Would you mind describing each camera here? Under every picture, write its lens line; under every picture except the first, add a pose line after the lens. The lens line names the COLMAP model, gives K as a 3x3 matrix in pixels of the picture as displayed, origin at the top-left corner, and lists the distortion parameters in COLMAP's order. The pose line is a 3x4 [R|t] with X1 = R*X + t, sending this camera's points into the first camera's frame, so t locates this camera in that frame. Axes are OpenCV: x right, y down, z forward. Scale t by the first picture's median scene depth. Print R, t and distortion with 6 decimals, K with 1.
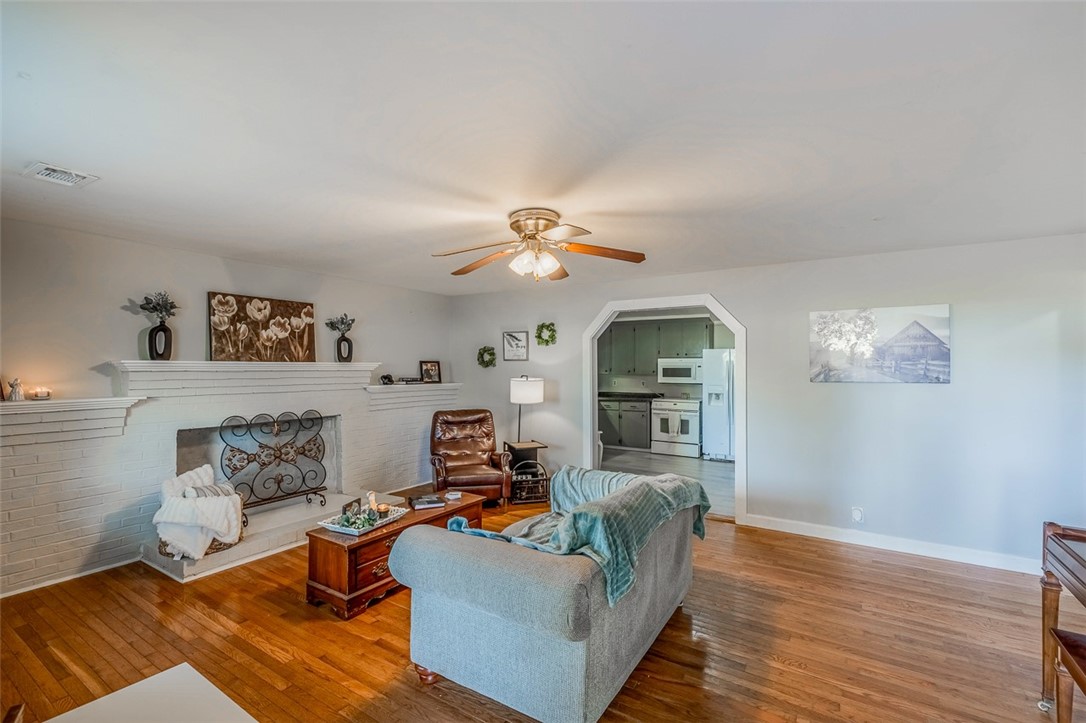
lens RADIAL K [[480.9, 0, 543.4], [0, 480.9, 366.4], [0, 0, 1]] dist [-0.001168, 0.000116]
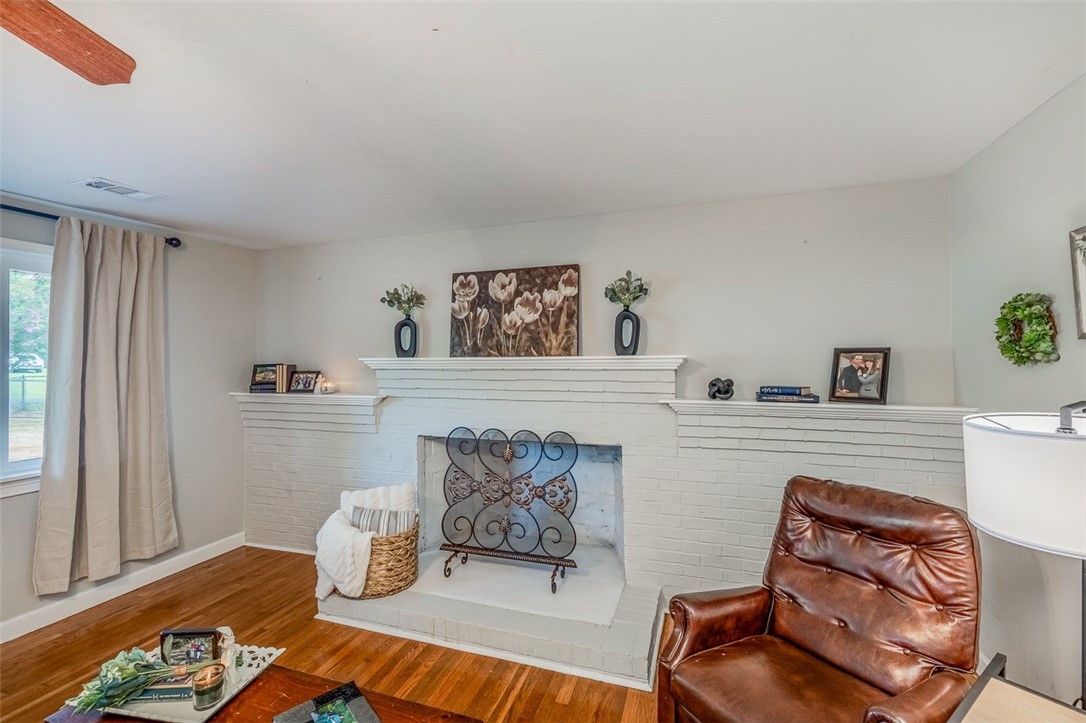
lens RADIAL K [[480.9, 0, 541.4], [0, 480.9, 352.4], [0, 0, 1]] dist [-0.001168, 0.000116]
pose [[0.240444, -0.017714, -0.970501, 0.136221], [0.008516, 0.999833, -0.016140, -0.004079], [0.970626, -0.004384, 0.240555, 0.861565]]
